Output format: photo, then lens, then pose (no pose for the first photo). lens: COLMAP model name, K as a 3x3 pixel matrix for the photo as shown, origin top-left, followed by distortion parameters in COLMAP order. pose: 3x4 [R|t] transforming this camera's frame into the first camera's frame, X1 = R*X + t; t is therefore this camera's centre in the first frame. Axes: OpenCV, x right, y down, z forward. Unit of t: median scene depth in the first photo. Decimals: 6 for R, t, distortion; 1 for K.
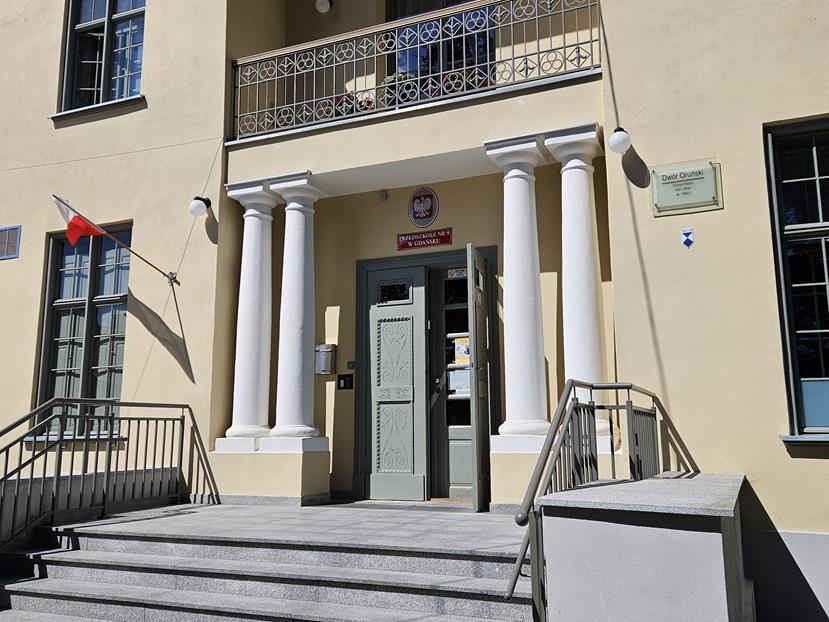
lens RADIAL K [[737.0, 0, 414.5], [0, 737.0, 311.0], [0, 0, 1]] dist [0.025578, 0.007037]
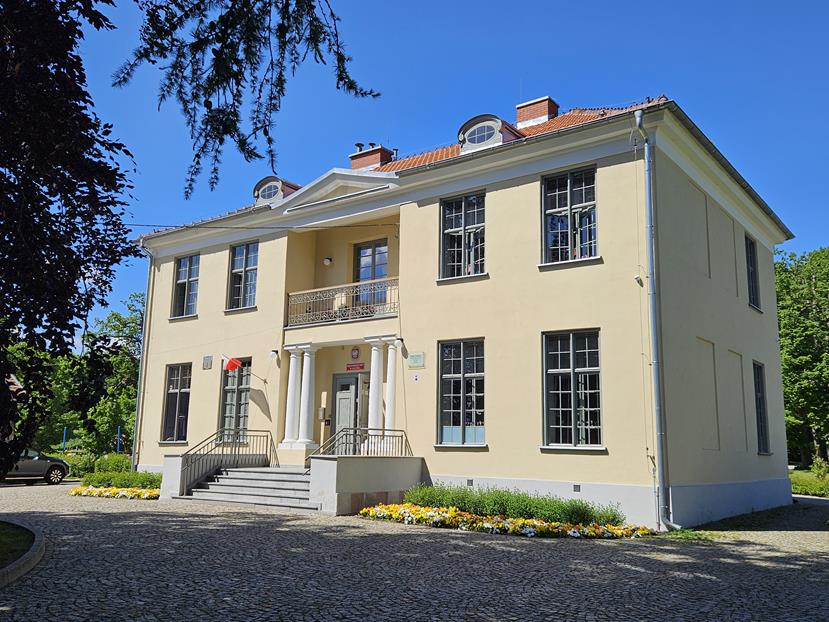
lens RADIAL K [[737.0, 0, 414.5], [0, 737.0, 311.0], [0, 0, 1]] dist [0.025578, 0.007037]
pose [[0.973556, -0.023926, -0.227192, 0.777975], [0.019608, 0.999582, -0.021242, -0.226148], [0.227606, 0.016225, 0.973618, -1.406457]]
